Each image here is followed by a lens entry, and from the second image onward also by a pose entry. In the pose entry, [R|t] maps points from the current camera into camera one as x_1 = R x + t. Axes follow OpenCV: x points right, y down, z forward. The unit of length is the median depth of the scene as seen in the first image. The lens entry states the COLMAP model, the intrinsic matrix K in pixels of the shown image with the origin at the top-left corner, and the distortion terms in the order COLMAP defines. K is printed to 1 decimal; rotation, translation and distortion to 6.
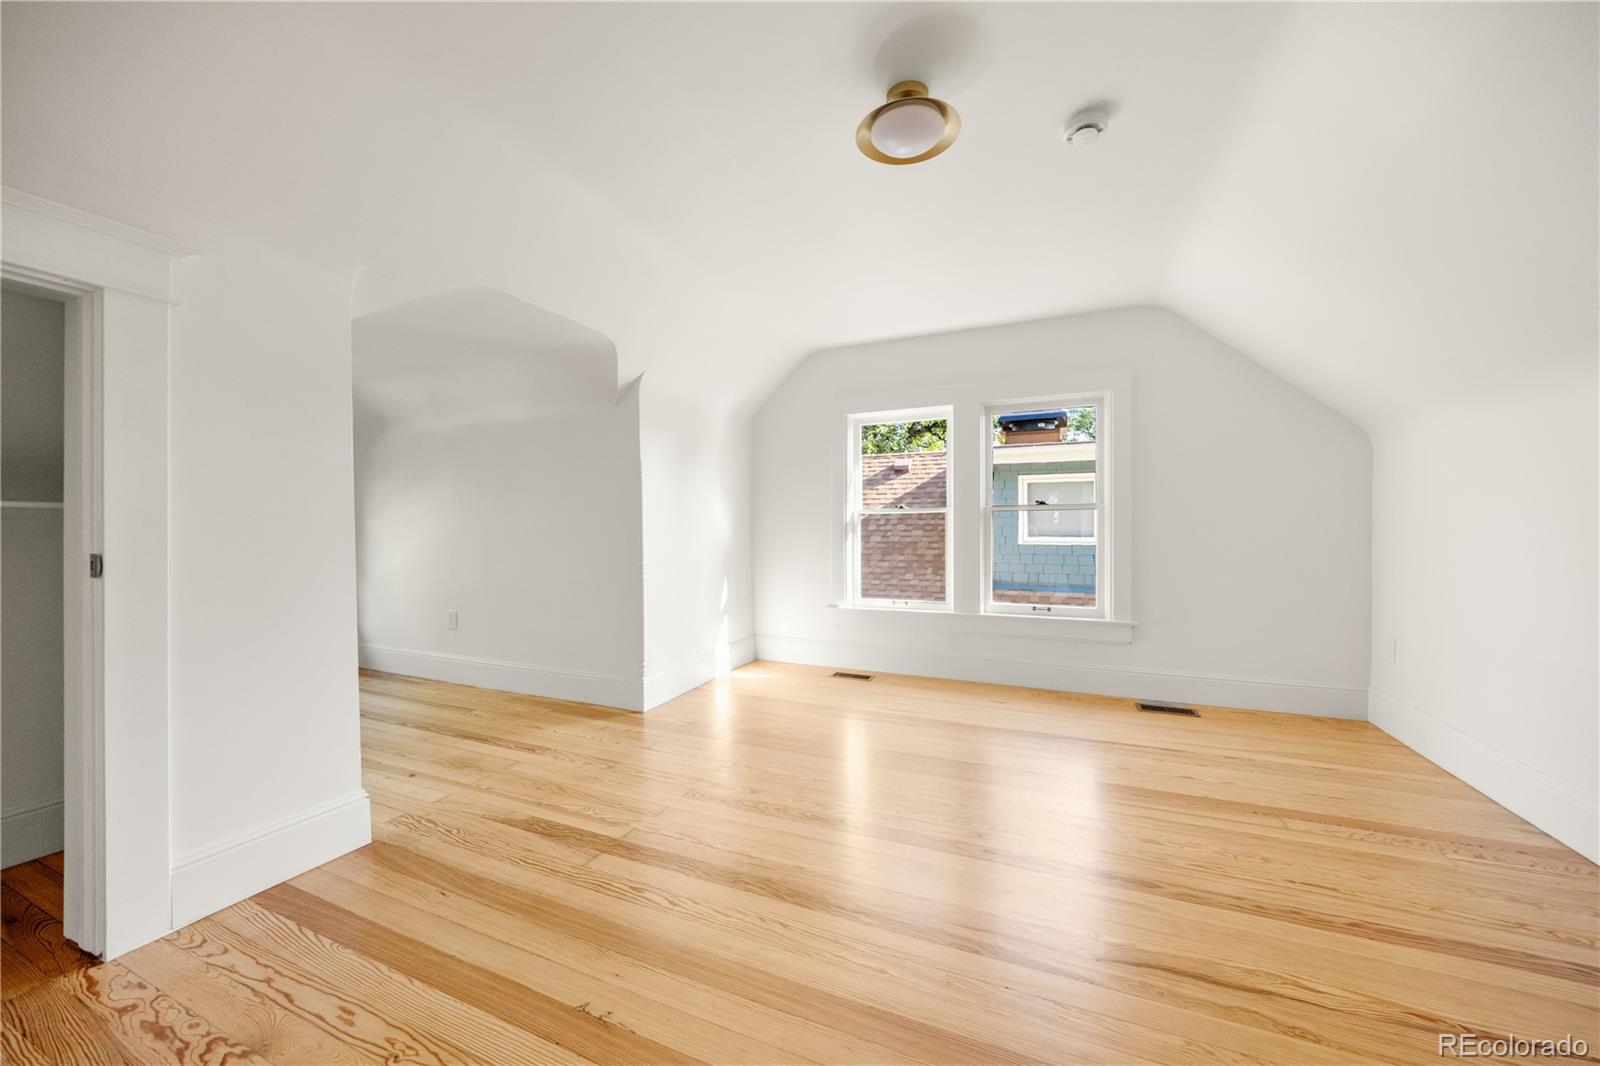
lens RADIAL K [[608.8, 0, 795.5], [0, 608.8, 528.9], [0, 0, 1]] dist [-0.003065, -0.000163]
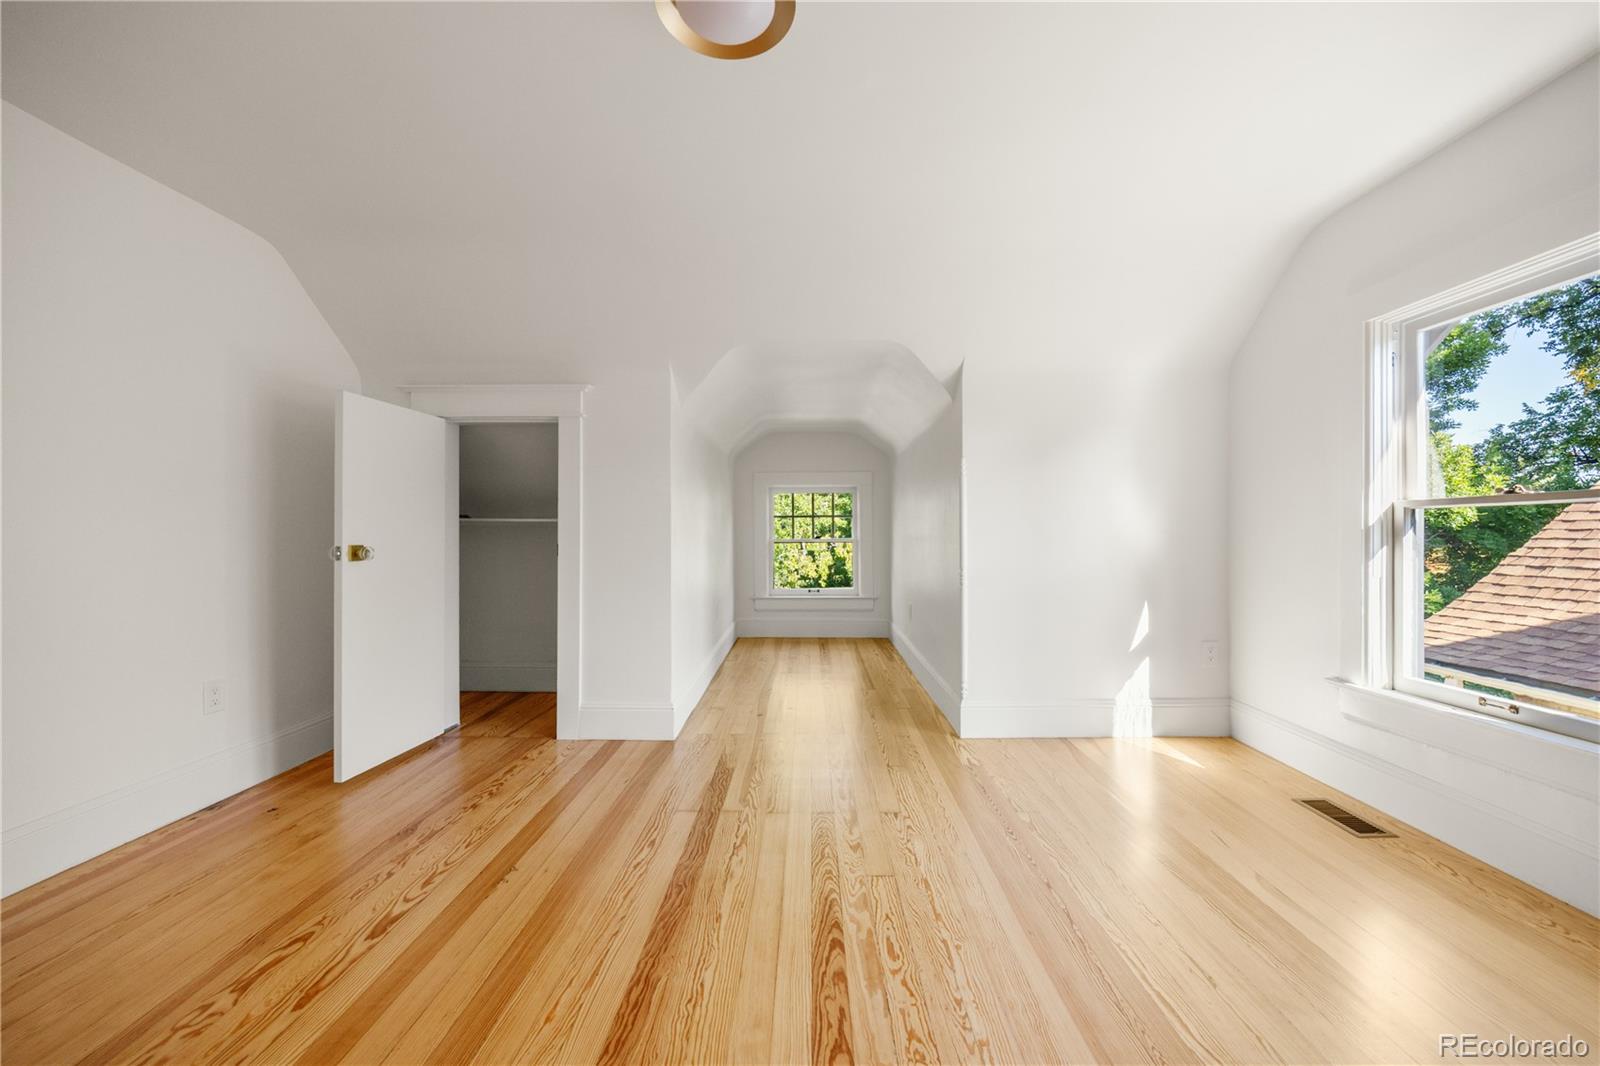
lens RADIAL K [[608.8, 0, 793.2], [0, 608.8, 528.3], [0, 0, 1]] dist [-0.003065, -0.000163]
pose [[0.374786, 0.004592, -0.927100, 0.653988], [-0.008312, 0.999964, 0.001593, -0.011762], [0.927074, 0.007109, 0.374811, 0.574419]]
